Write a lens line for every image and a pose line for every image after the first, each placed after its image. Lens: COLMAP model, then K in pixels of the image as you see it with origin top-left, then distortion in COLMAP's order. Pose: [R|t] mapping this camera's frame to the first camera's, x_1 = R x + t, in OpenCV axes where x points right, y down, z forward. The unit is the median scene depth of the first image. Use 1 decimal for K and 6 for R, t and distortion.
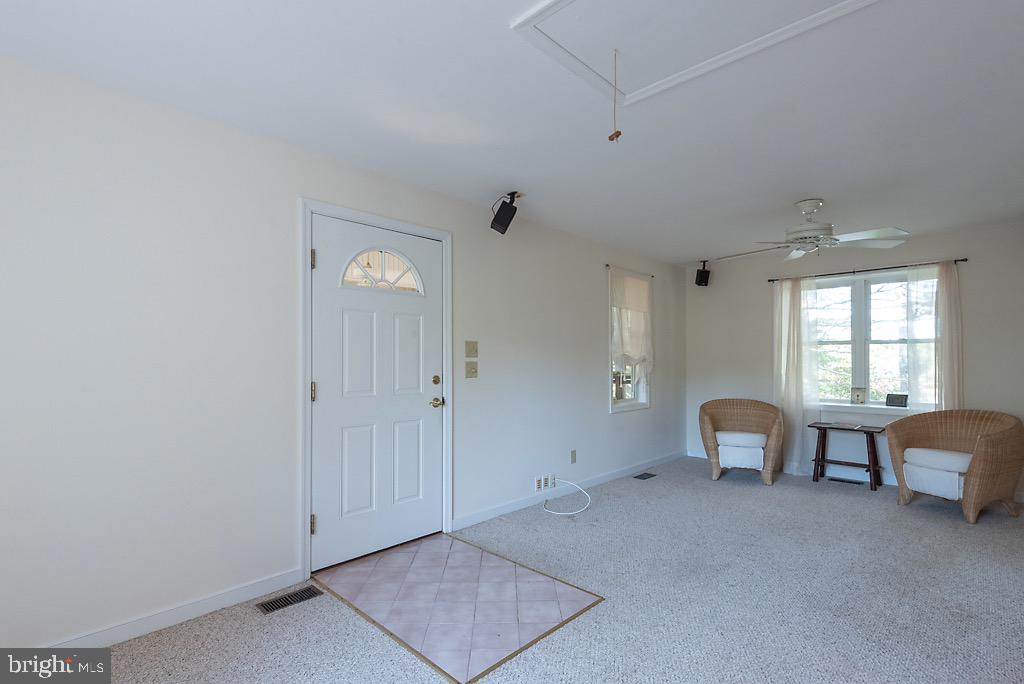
lens RADIAL K [[483.9, 0, 511.9], [0, 483.9, 358.5], [0, 0, 1]] dist [0.003047, 0.000459]
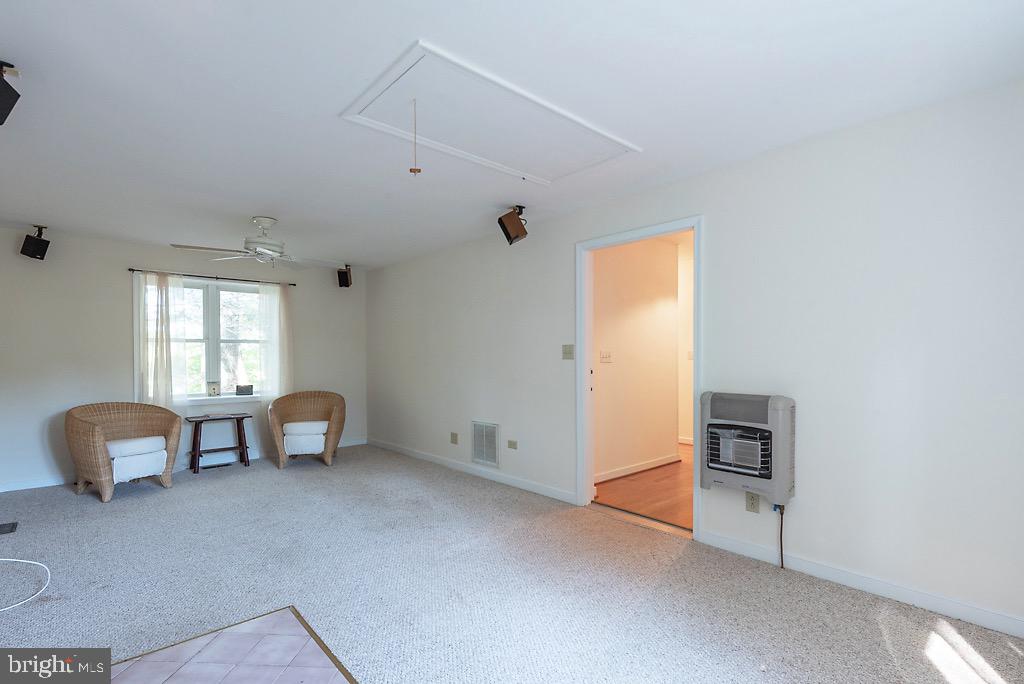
lens RADIAL K [[483.9, 0, 511.9], [0, 483.9, 358.5], [0, 0, 1]] dist [0.003047, 0.000459]
pose [[0.067773, -0.004257, 0.997692, -0.371676], [0.000073, 0.999991, 0.004262, 0.002209], [-0.997701, -0.000216, 0.067773, 0.255106]]
